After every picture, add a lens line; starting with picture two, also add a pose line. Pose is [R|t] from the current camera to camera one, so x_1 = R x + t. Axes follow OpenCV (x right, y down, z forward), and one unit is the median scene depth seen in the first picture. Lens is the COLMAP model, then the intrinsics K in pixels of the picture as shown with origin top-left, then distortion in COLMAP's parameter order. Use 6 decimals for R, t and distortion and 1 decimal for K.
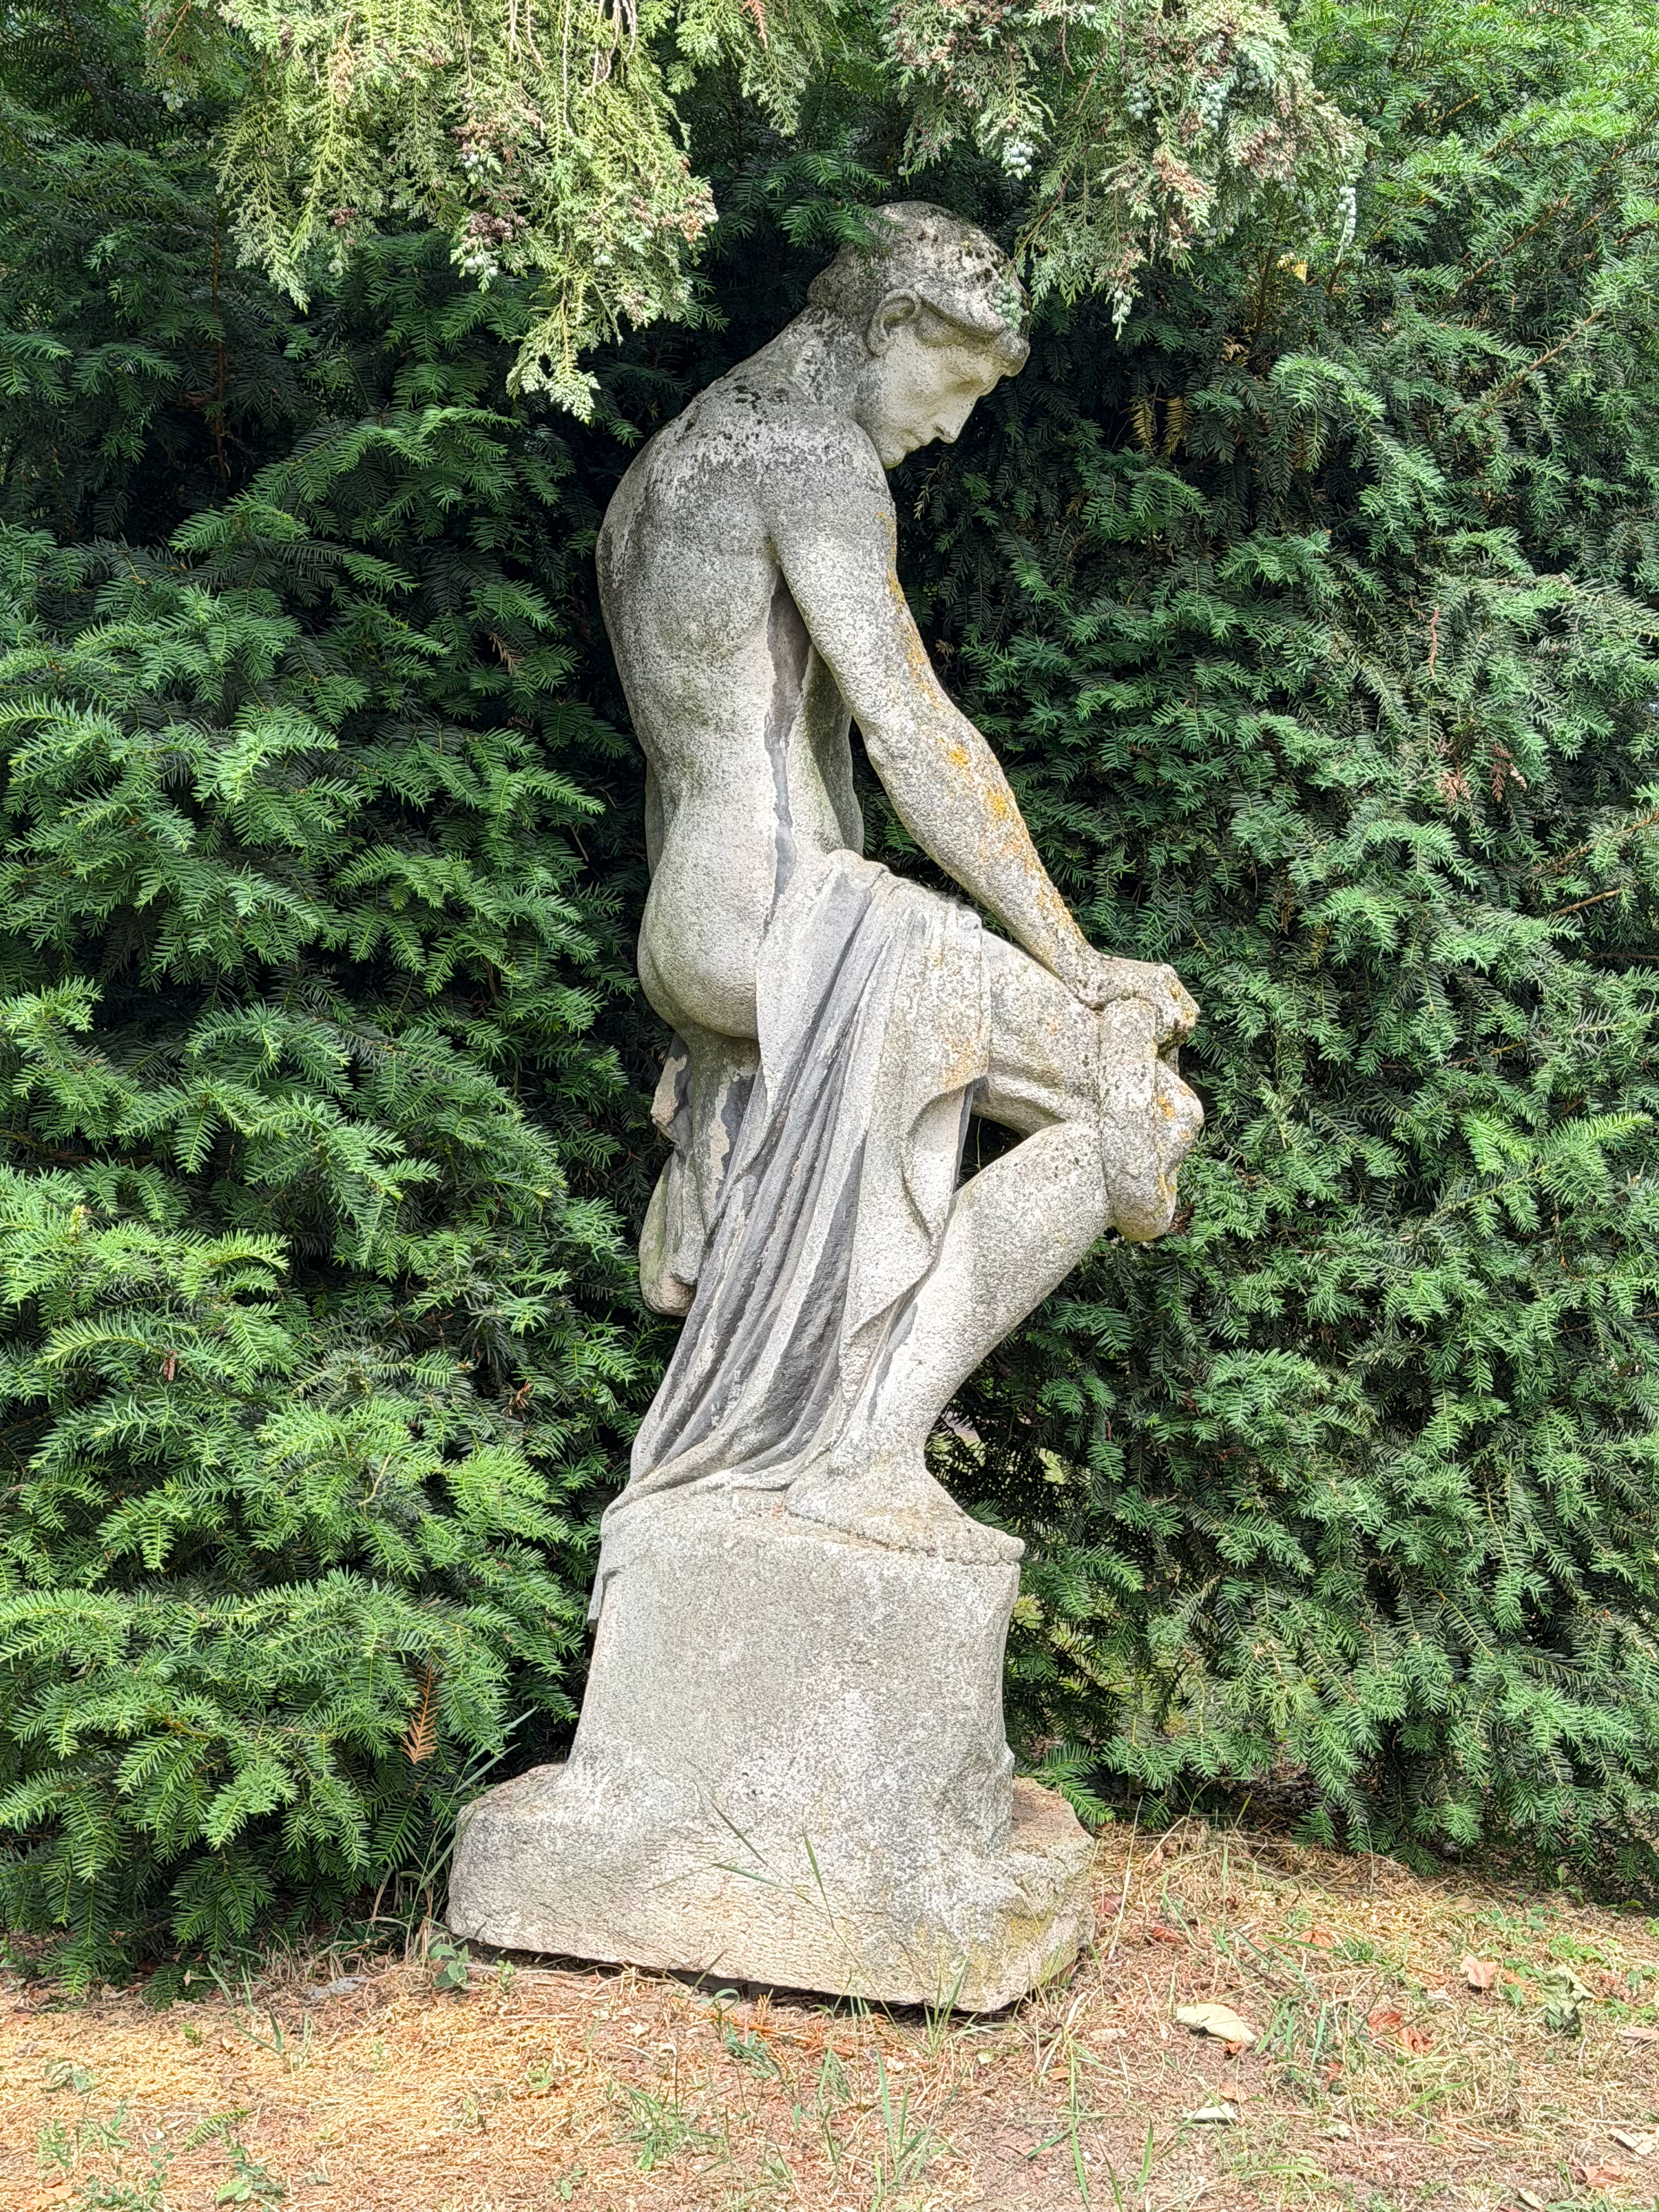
lens RADIAL K [[3287.0, 0, 829.3], [0, 3287.0, 1108.9], [0, 0, 1]] dist [0.135924, 0.000000]
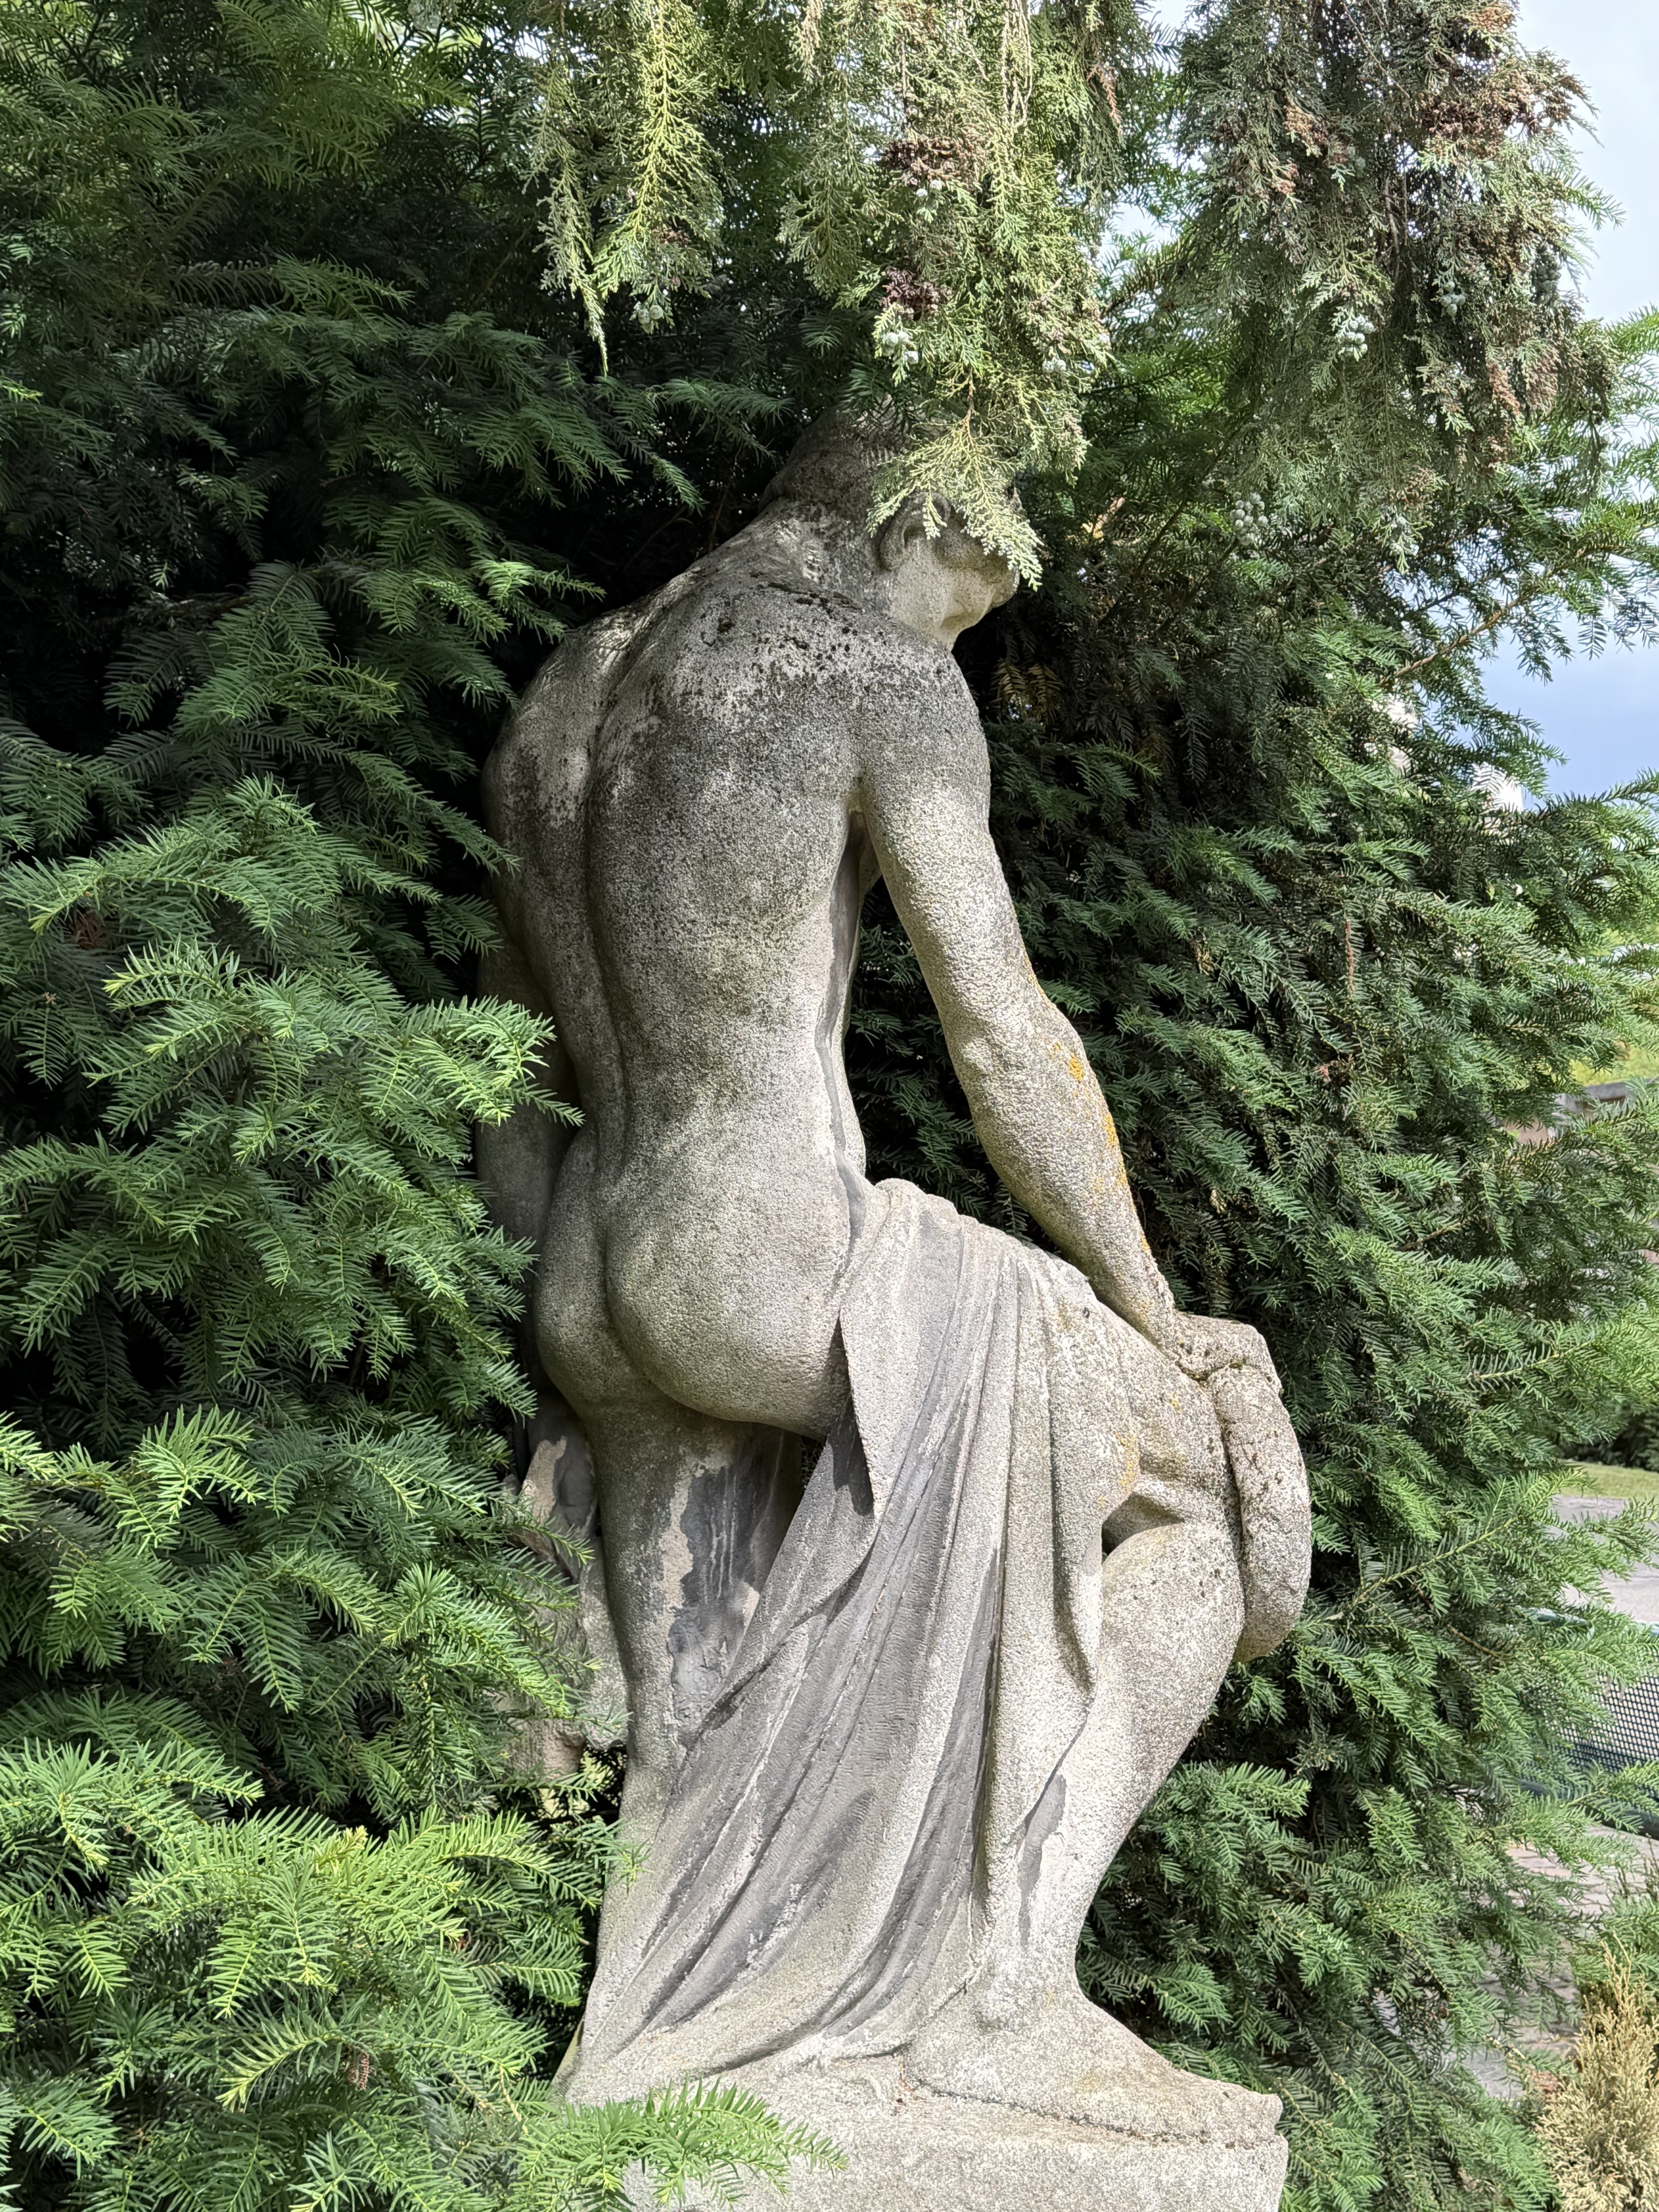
lens RADIAL K [[2675.1, 0, 830.4], [0, 2675.1, 1098.9], [0, 0, 1]] dist [0.124029, 0.000000]
pose [[0.857713, 0.025658, 0.513488, -0.342044], [0.016951, 0.996800, -0.078123, -0.049308], [-0.513849, 0.075712, 0.854533, 0.471004]]
